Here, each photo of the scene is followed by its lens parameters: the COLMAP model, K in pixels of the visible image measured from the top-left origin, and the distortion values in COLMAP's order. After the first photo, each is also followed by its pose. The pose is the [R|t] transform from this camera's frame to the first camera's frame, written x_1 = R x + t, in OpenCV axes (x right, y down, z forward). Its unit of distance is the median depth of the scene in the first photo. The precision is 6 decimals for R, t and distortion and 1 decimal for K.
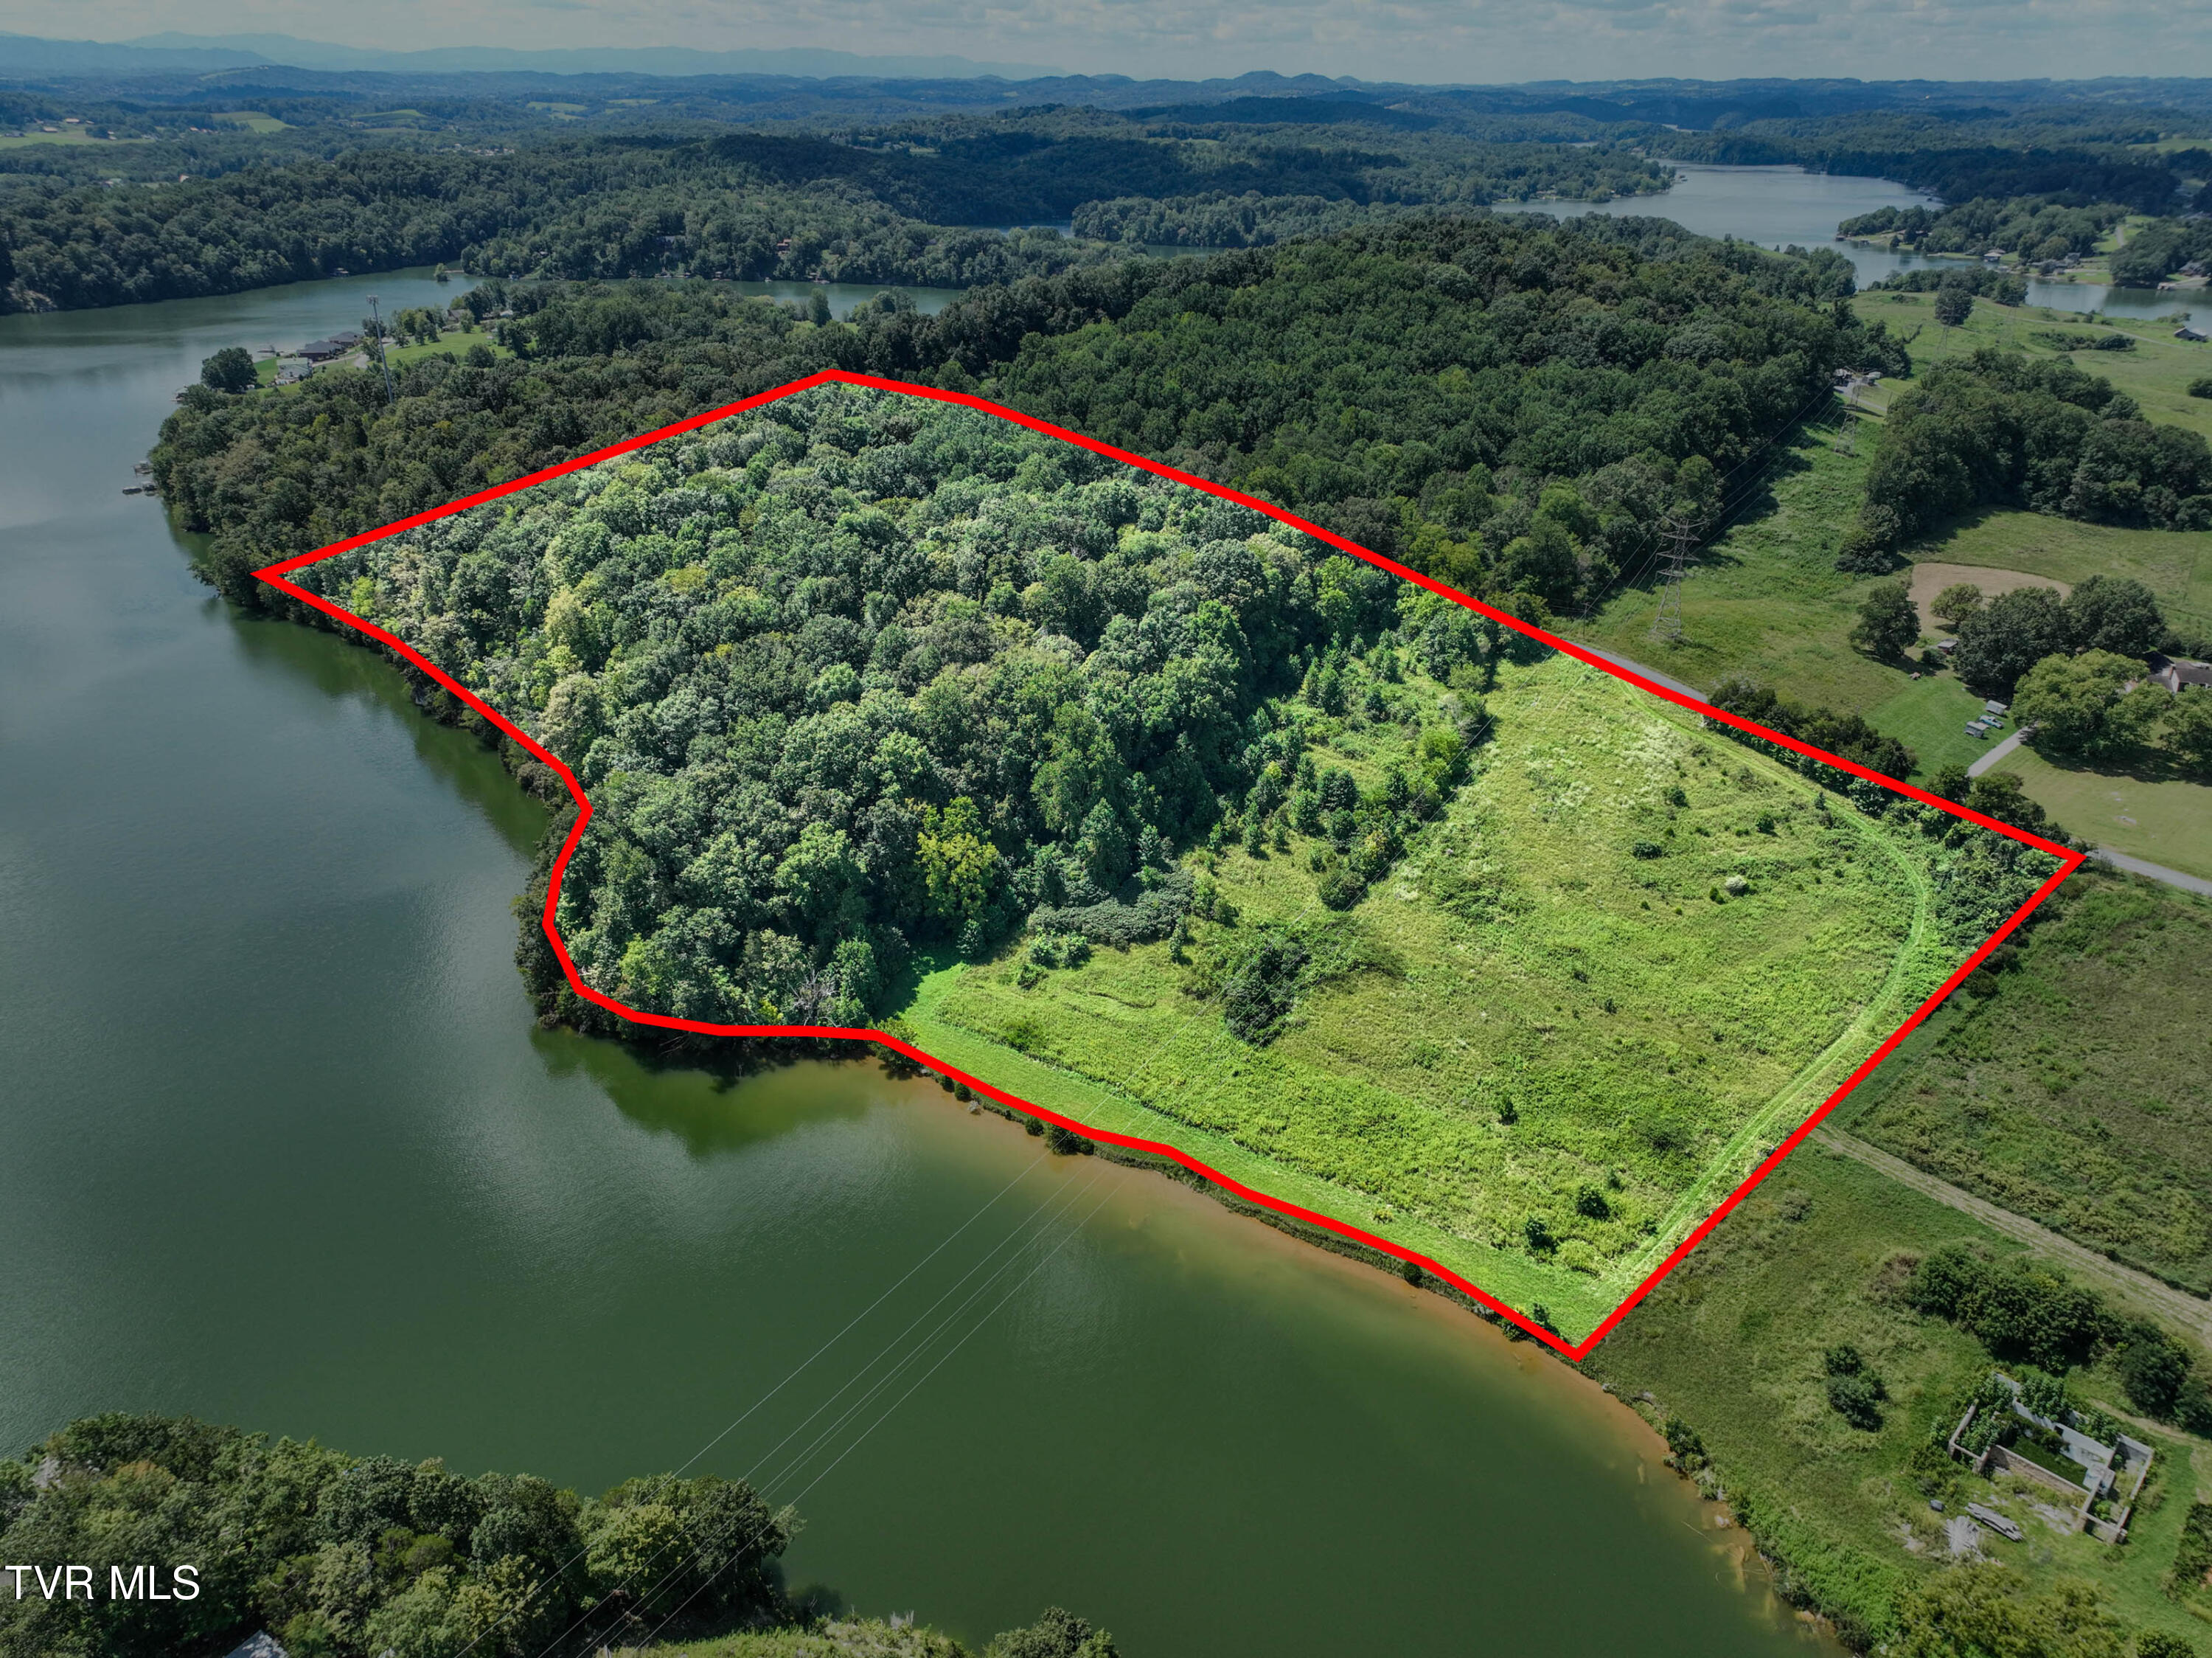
lens RADIAL K [[1557.6, 0, 1102.8], [0, 1557.6, 836.2], [0, 0, 1]] dist [-0.016112, 0.031683]
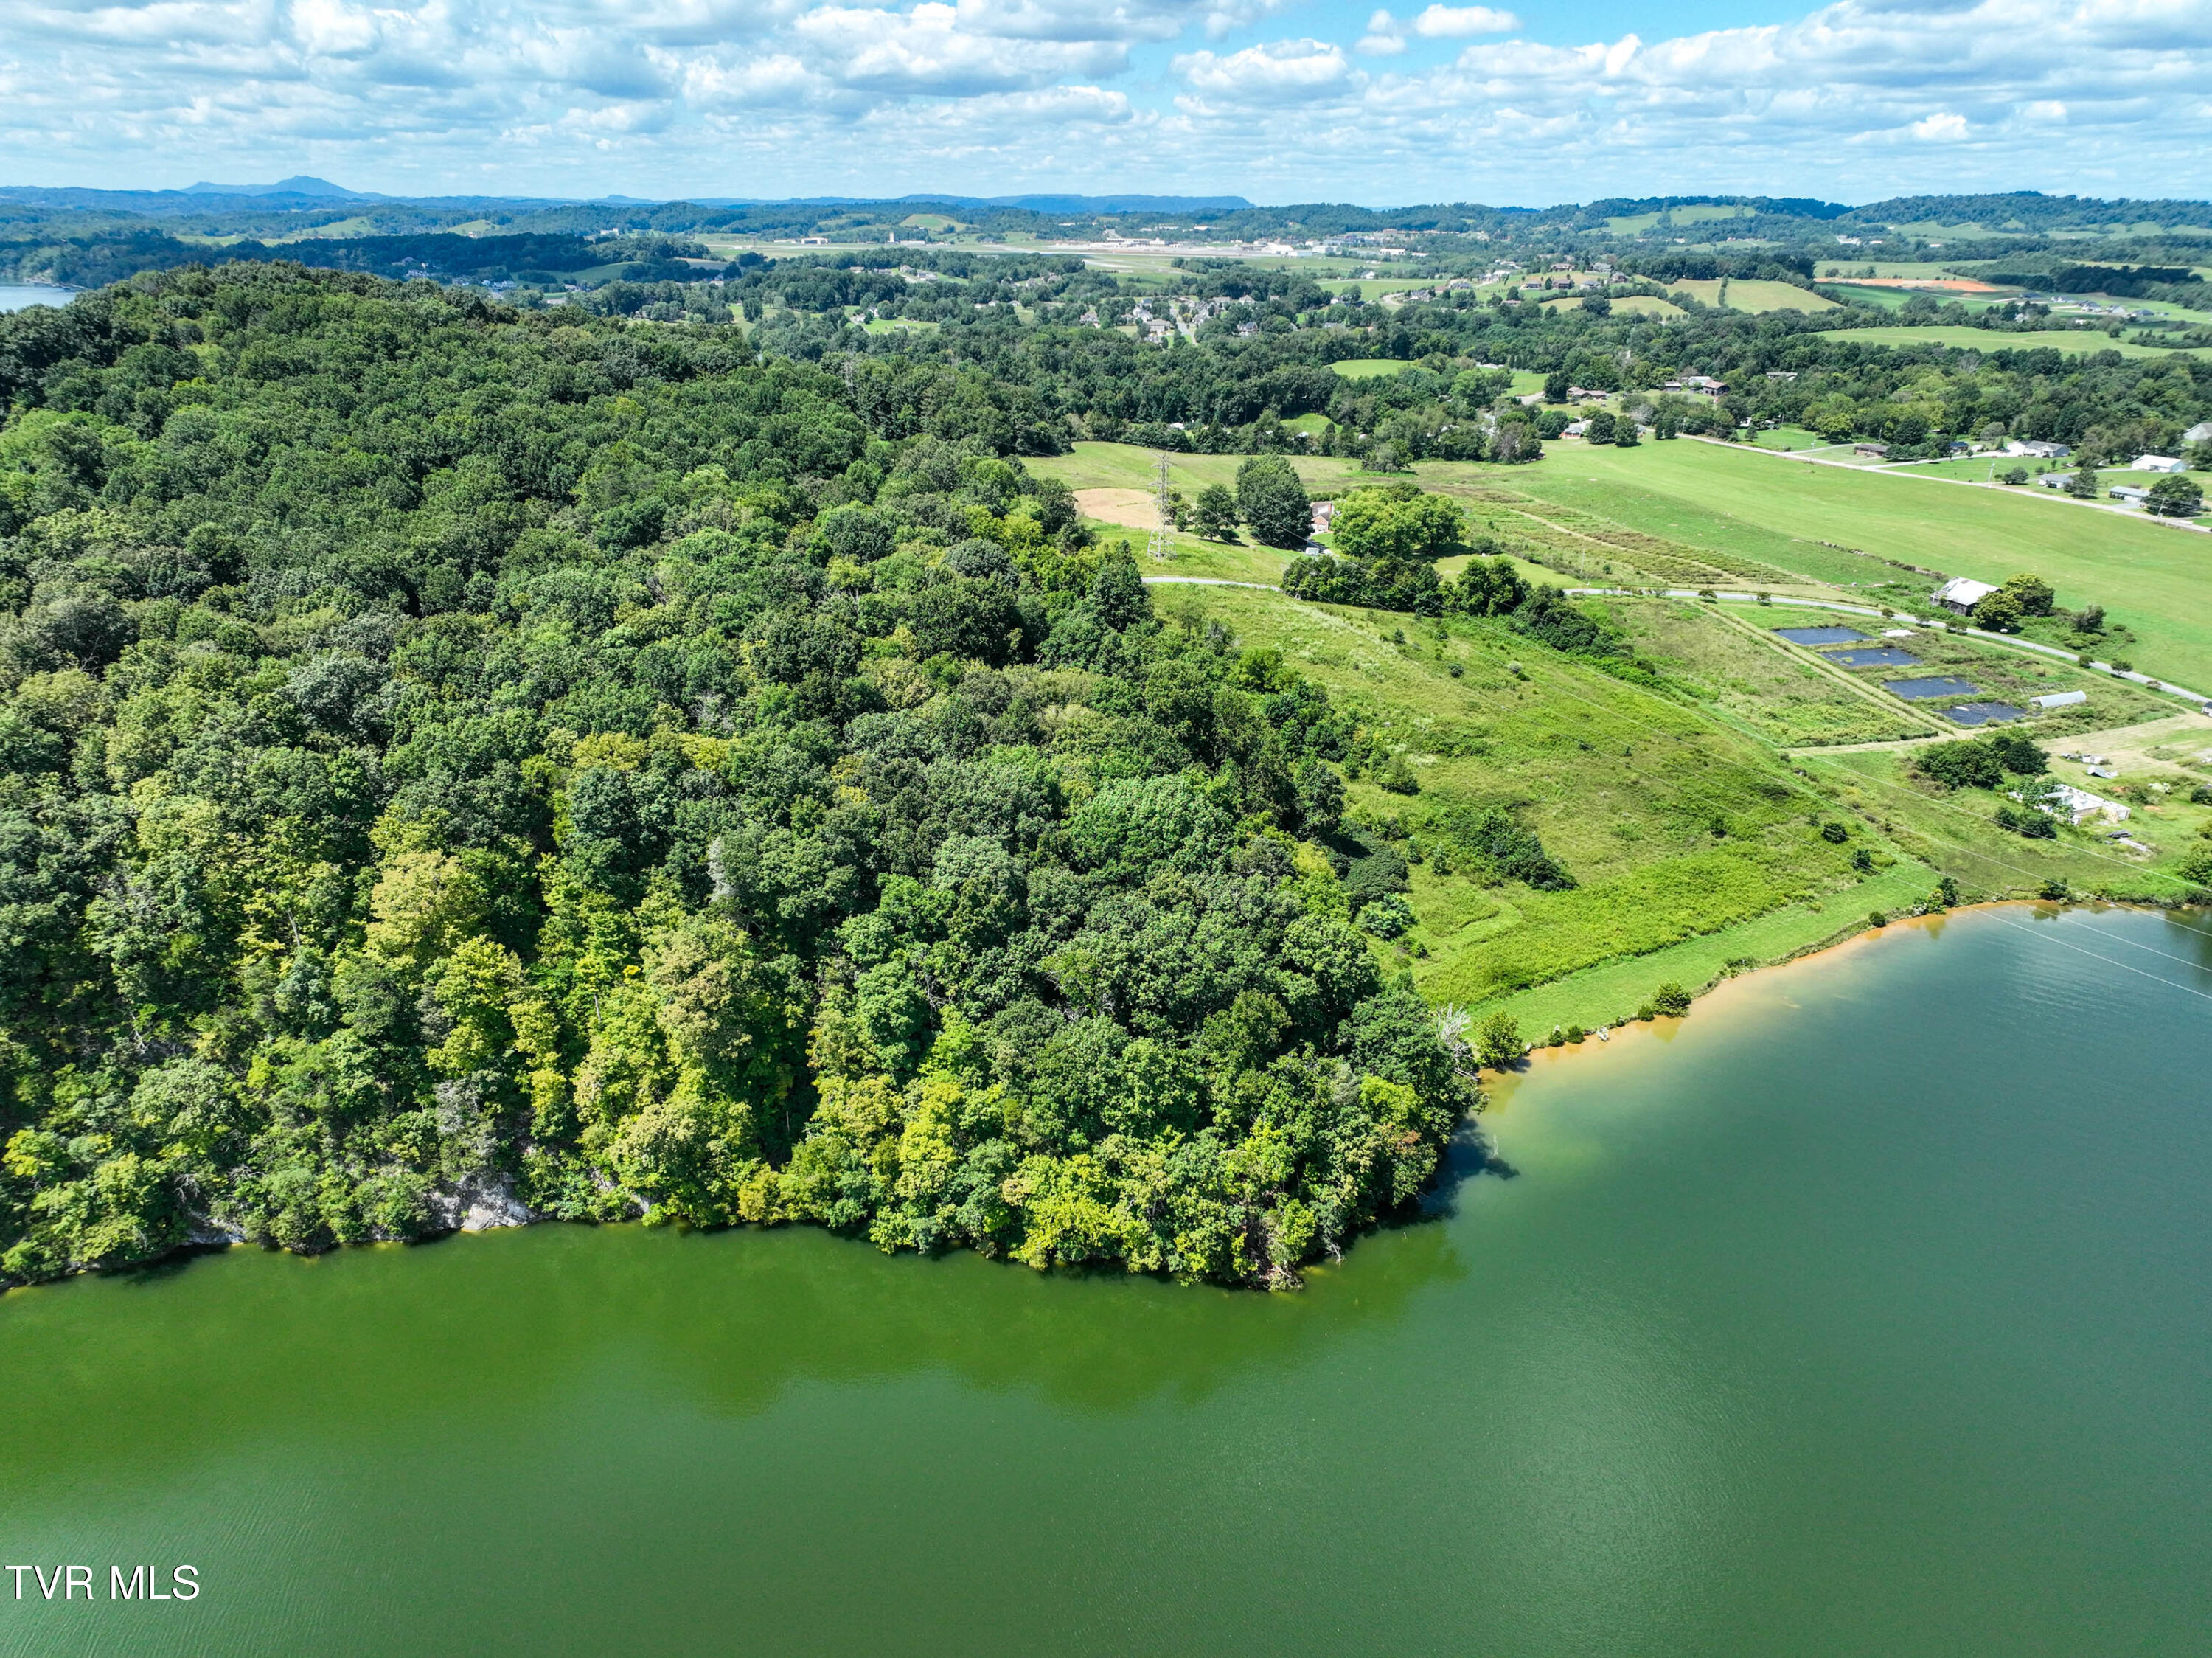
lens RADIAL K [[1557.6, 0, 1110.1], [0, 1557.6, 828.8], [0, 0, 1]] dist [-0.016112, 0.031683]
pose [[0.408052, -0.338282, 0.847973, -0.875695], [0.391397, 0.903953, 0.172270, -0.203142], [-0.824804, 0.261599, 0.501263, 0.653096]]
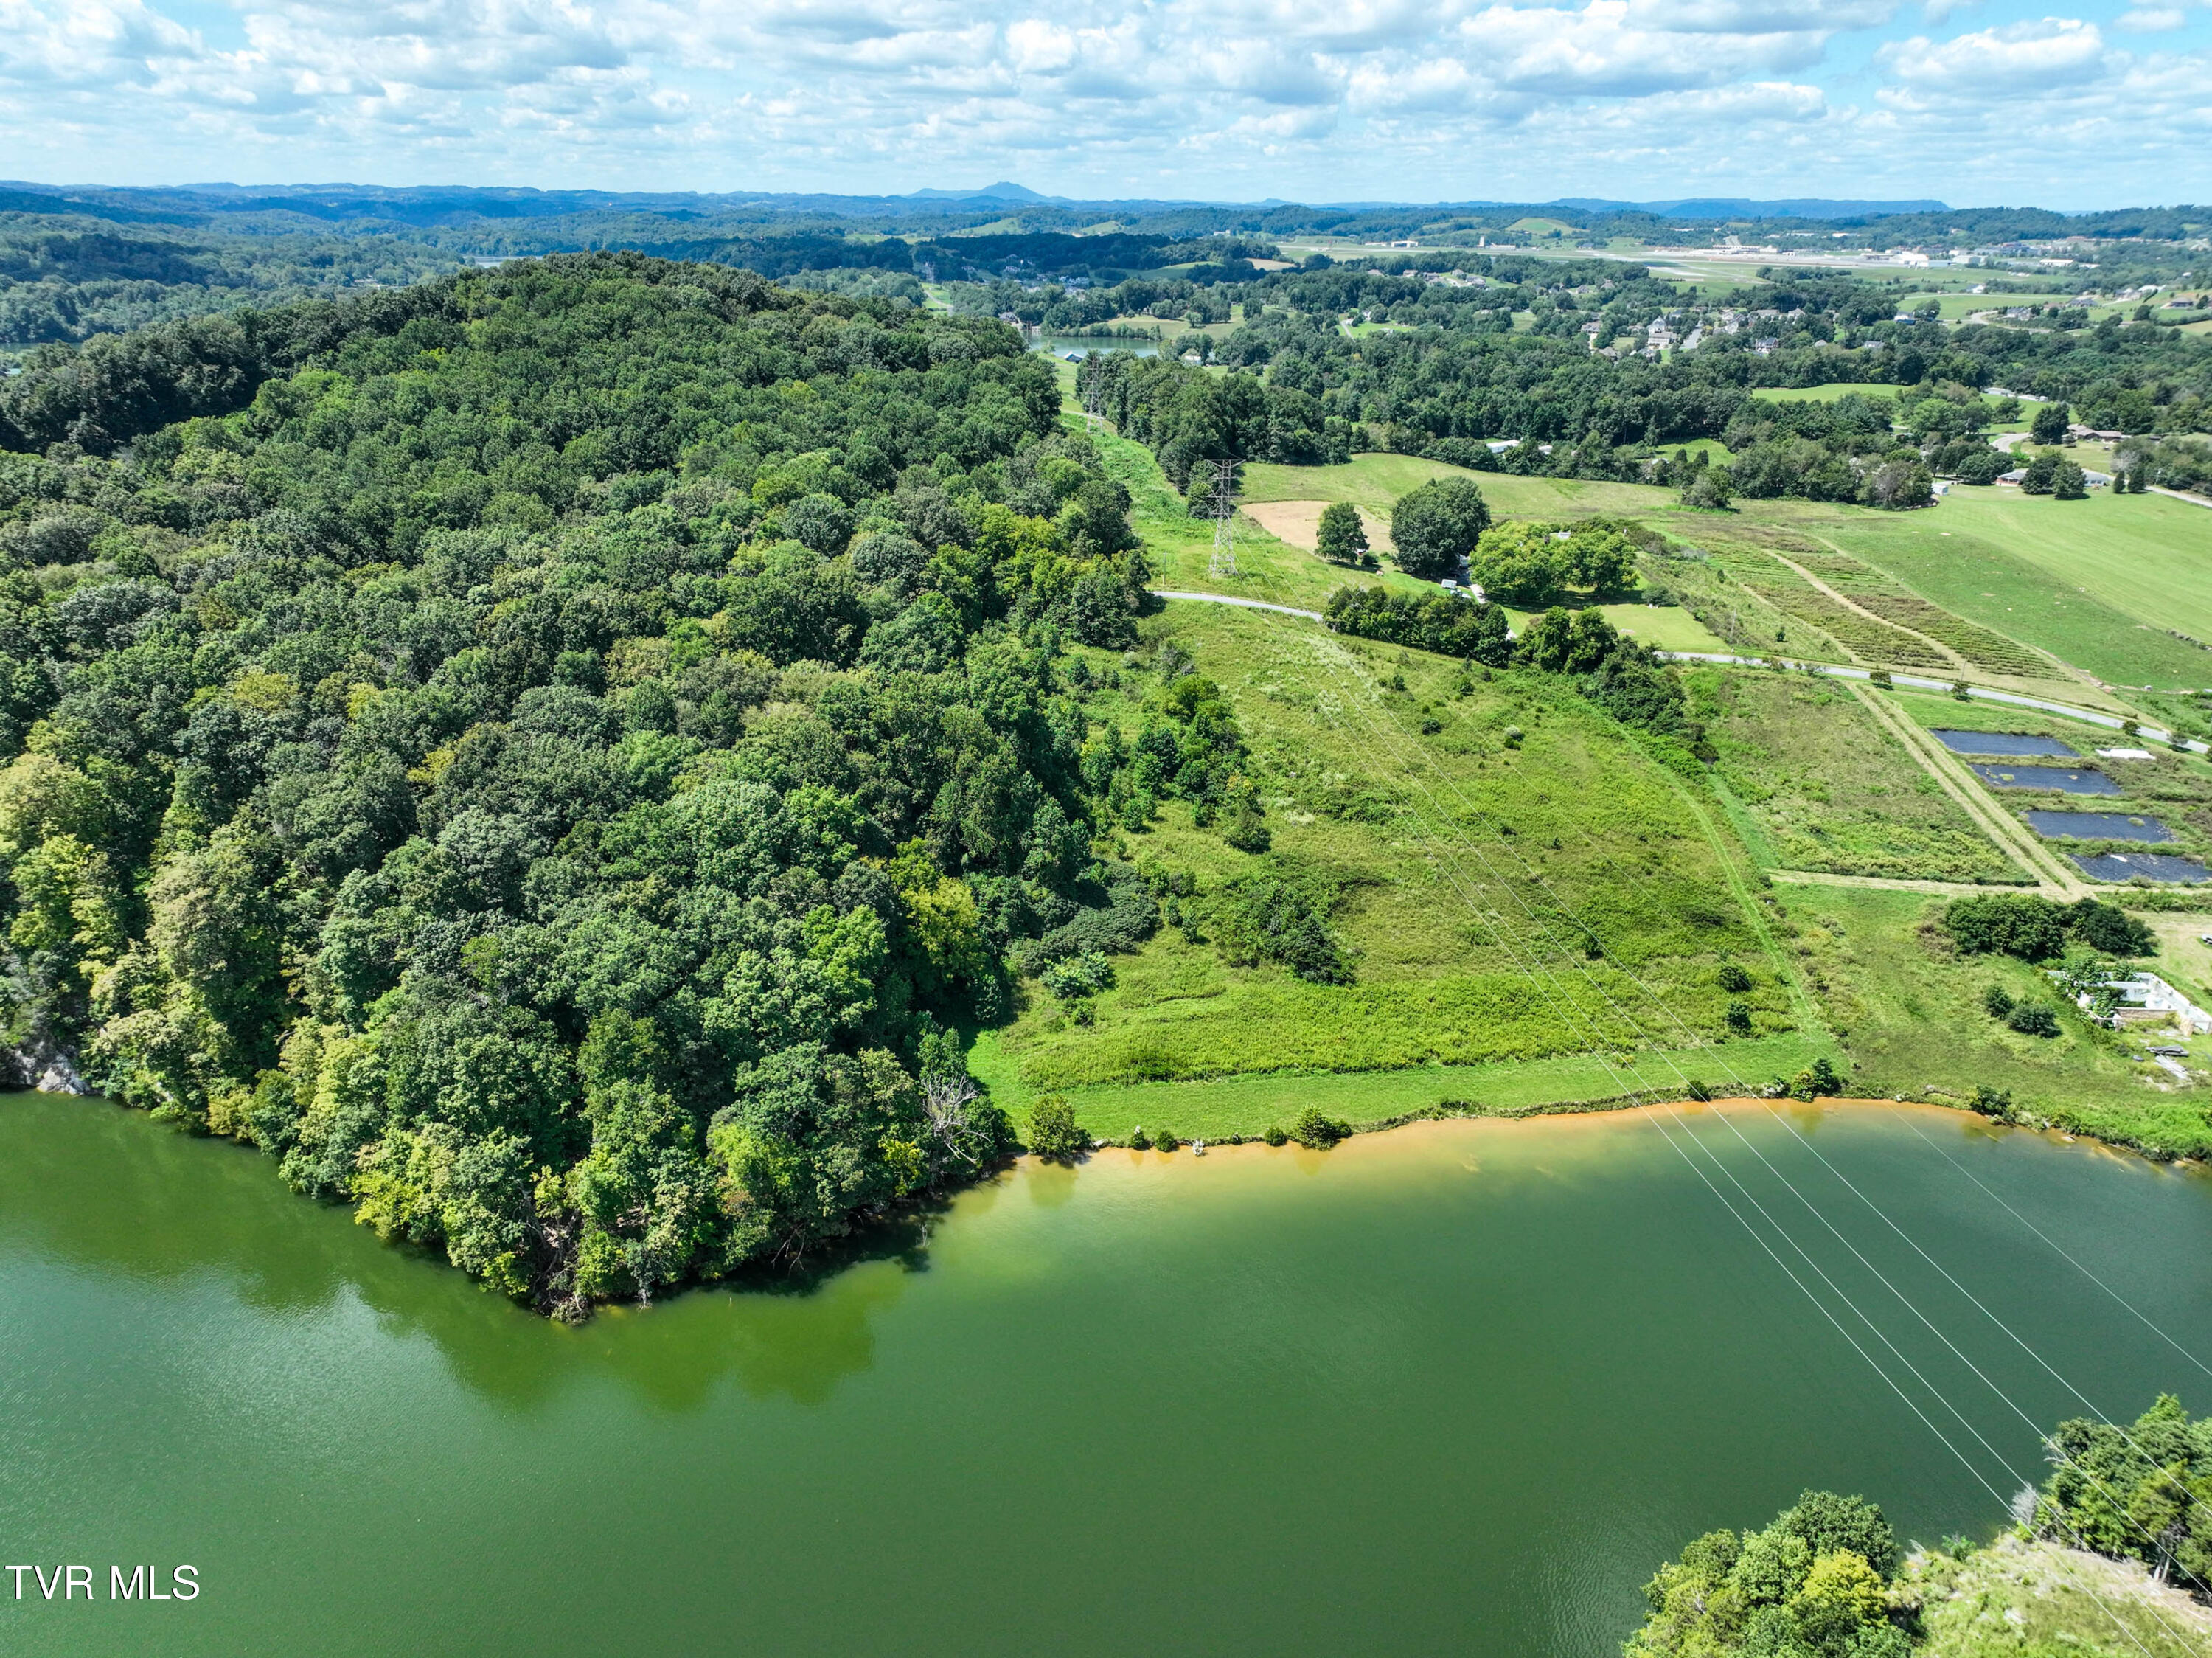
lens RADIAL K [[1557.6, 0, 1110.2], [0, 1557.6, 830.3], [0, 0, 1]] dist [-0.016112, 0.031683]
pose [[0.727048, -0.251496, 0.638868, -0.543097], [0.291023, 0.955657, 0.045010, -0.037236], [-0.621858, 0.153201, 0.767999, 0.317725]]
